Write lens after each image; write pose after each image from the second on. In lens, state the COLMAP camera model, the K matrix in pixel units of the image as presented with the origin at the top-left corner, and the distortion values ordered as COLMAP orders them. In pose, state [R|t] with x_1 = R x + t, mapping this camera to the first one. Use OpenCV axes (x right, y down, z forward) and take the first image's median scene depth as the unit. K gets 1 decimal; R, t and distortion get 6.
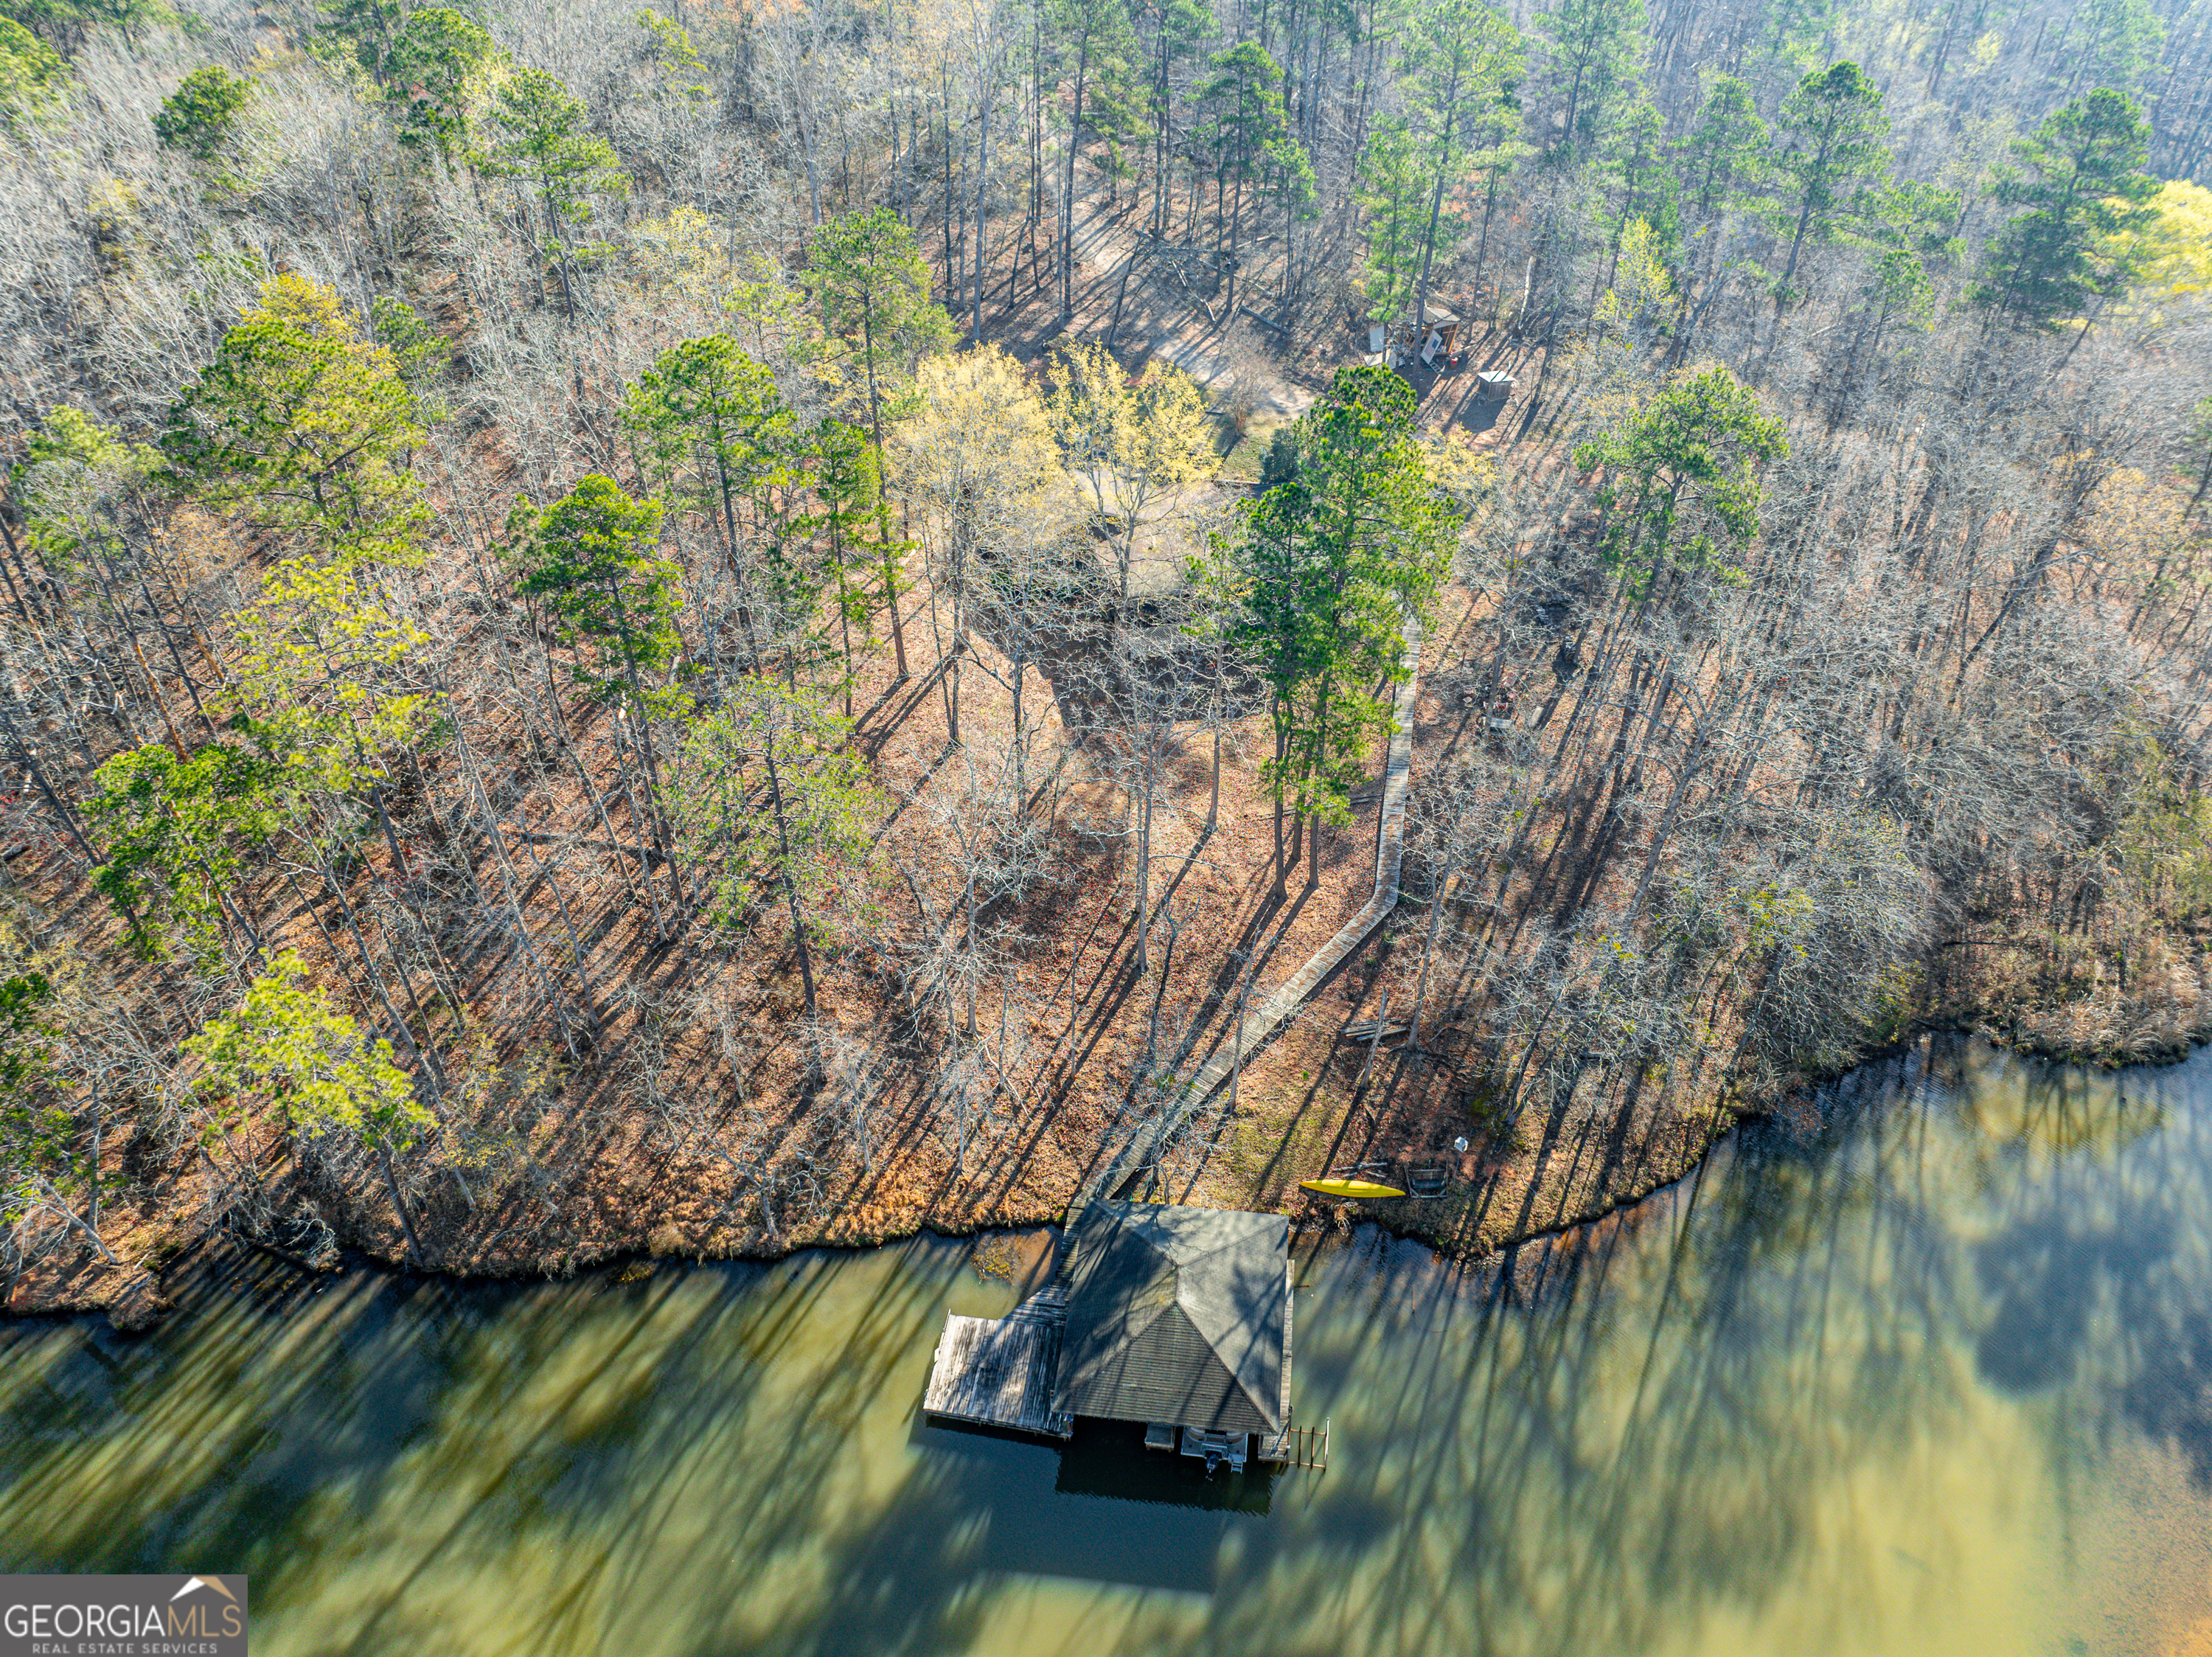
lens RADIAL K [[1552.4, 0, 1106.0], [0, 1552.4, 827.5], [0, 0, 1]] dist [-0.043237, 0.011567]
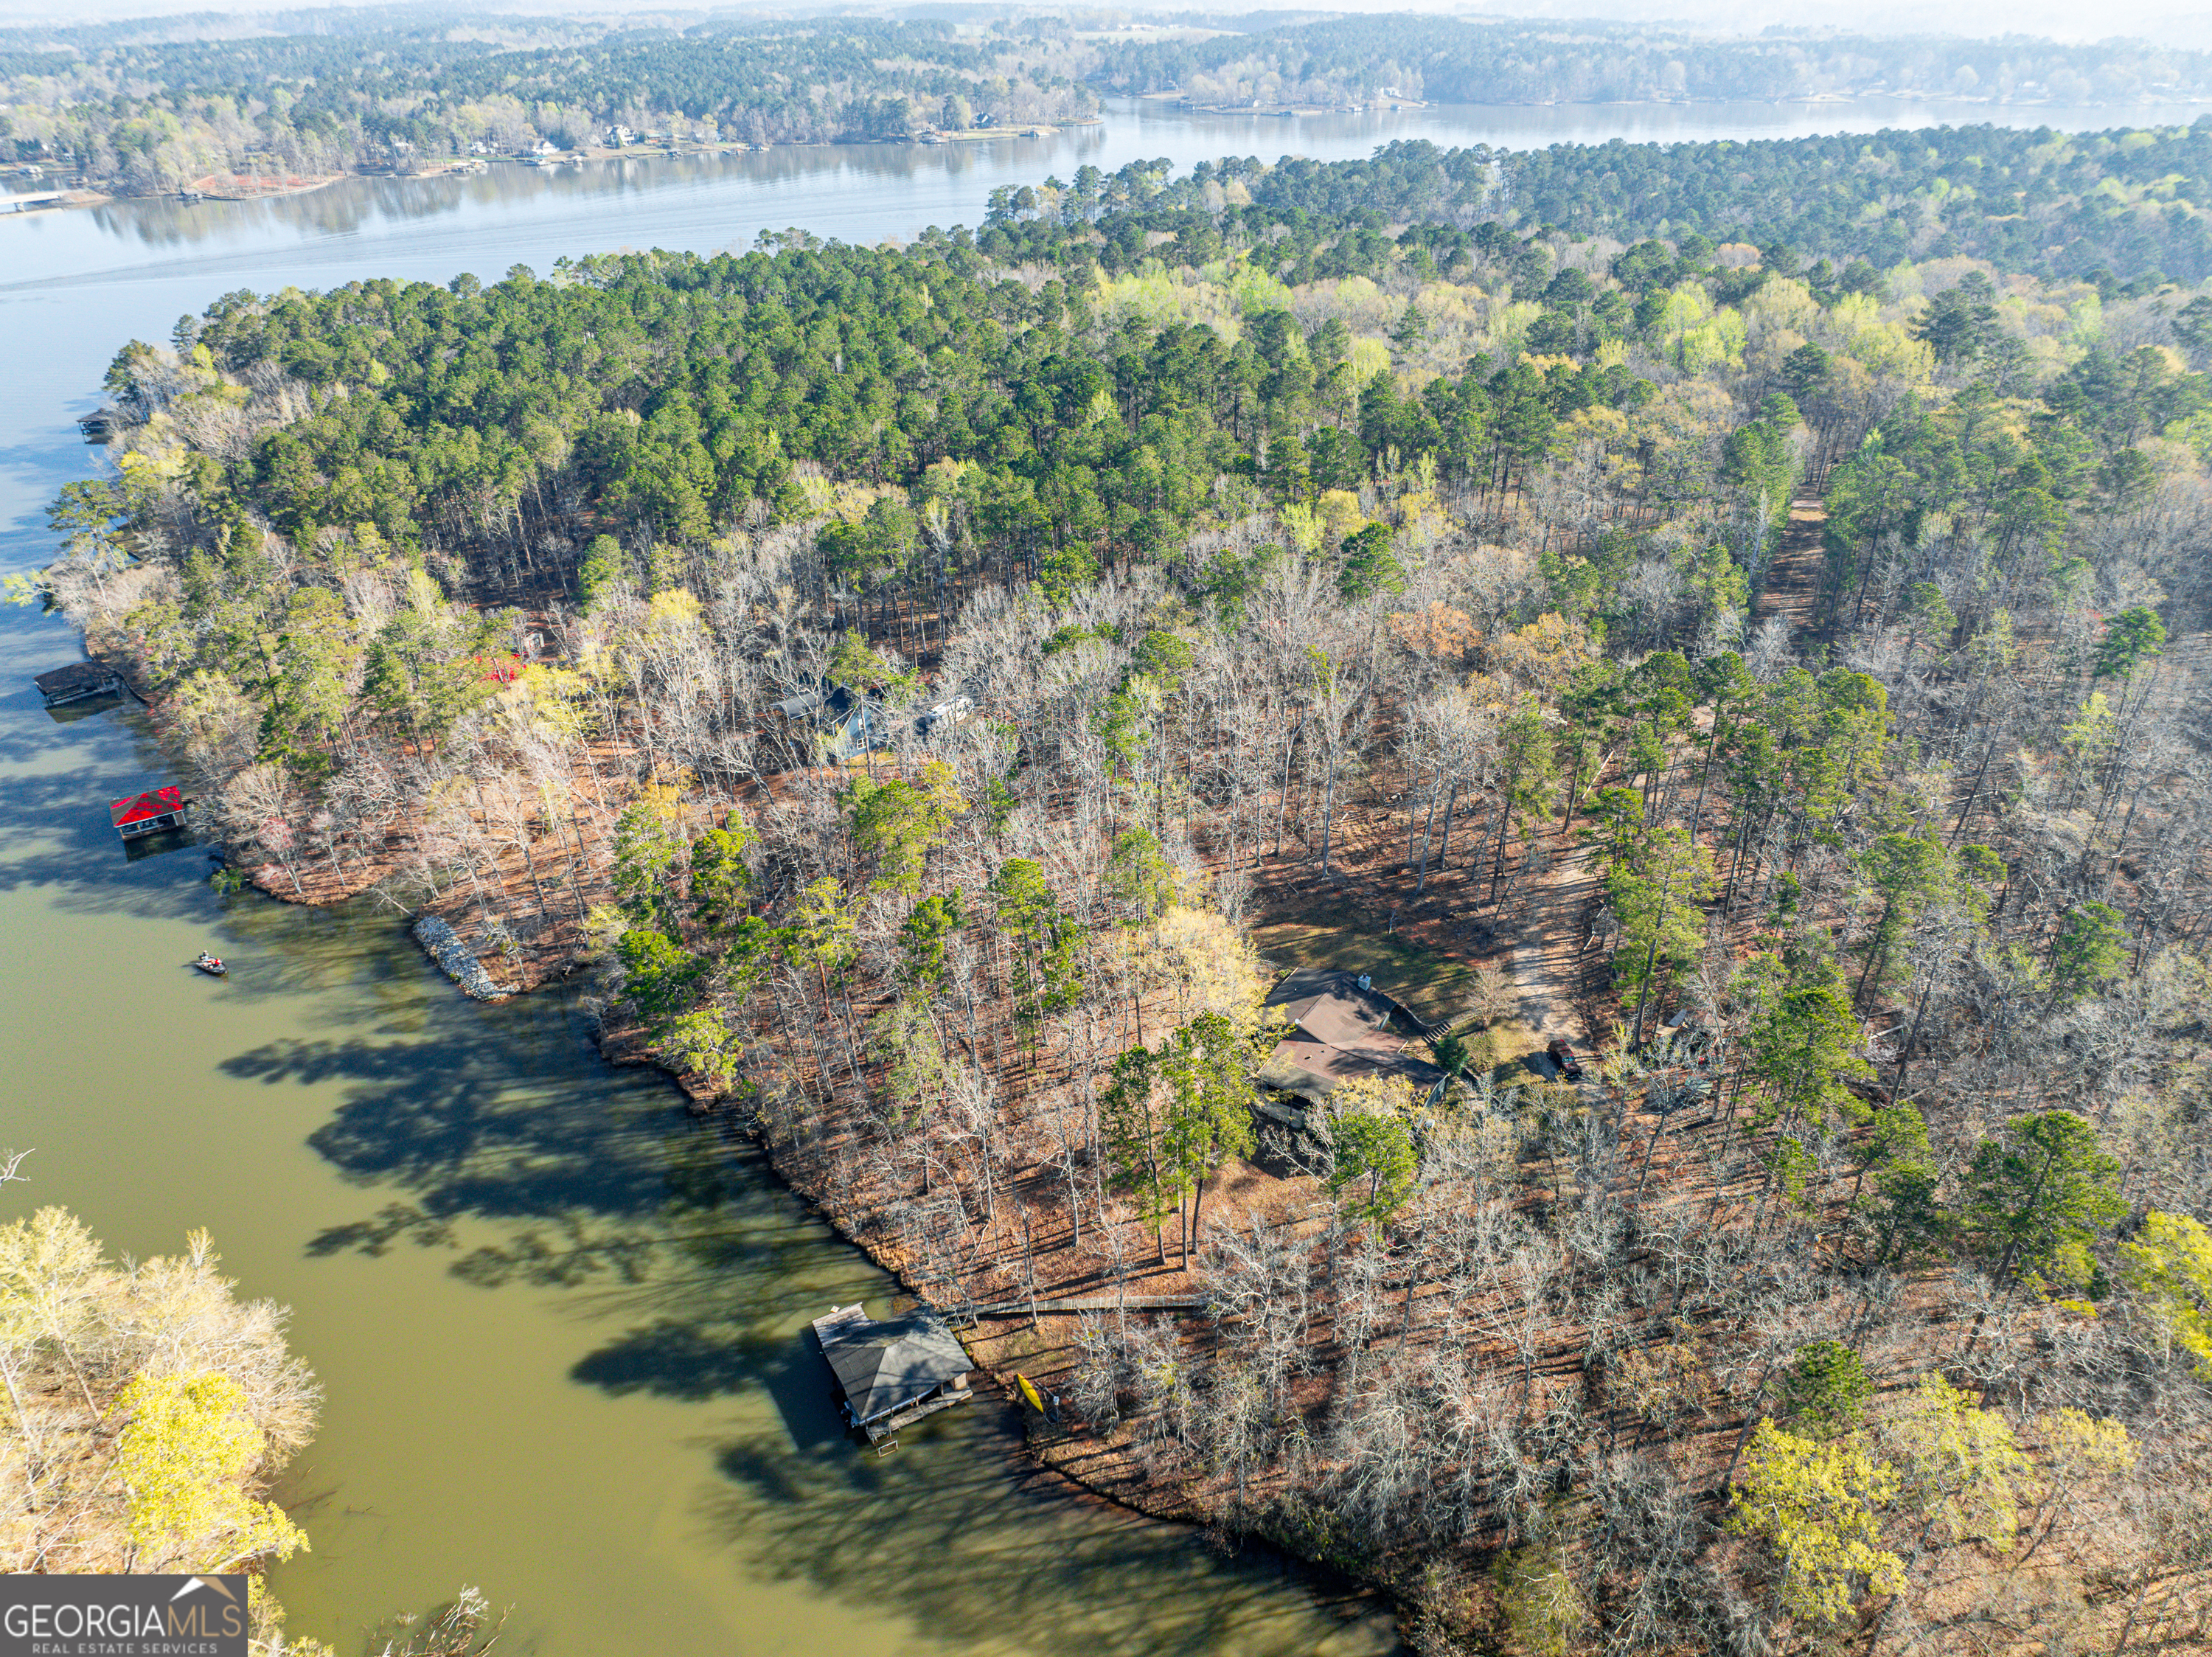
lens RADIAL K [[1552.4, 0, 1105.5], [0, 1552.4, 828.9], [0, 0, 1]] dist [-0.043237, 0.011567]
pose [[0.602332, 0.391220, -0.695804, 1.286021], [-0.481808, 0.873159, 0.073855, -0.562146], [0.636441, 0.290759, 0.714425, -0.493462]]
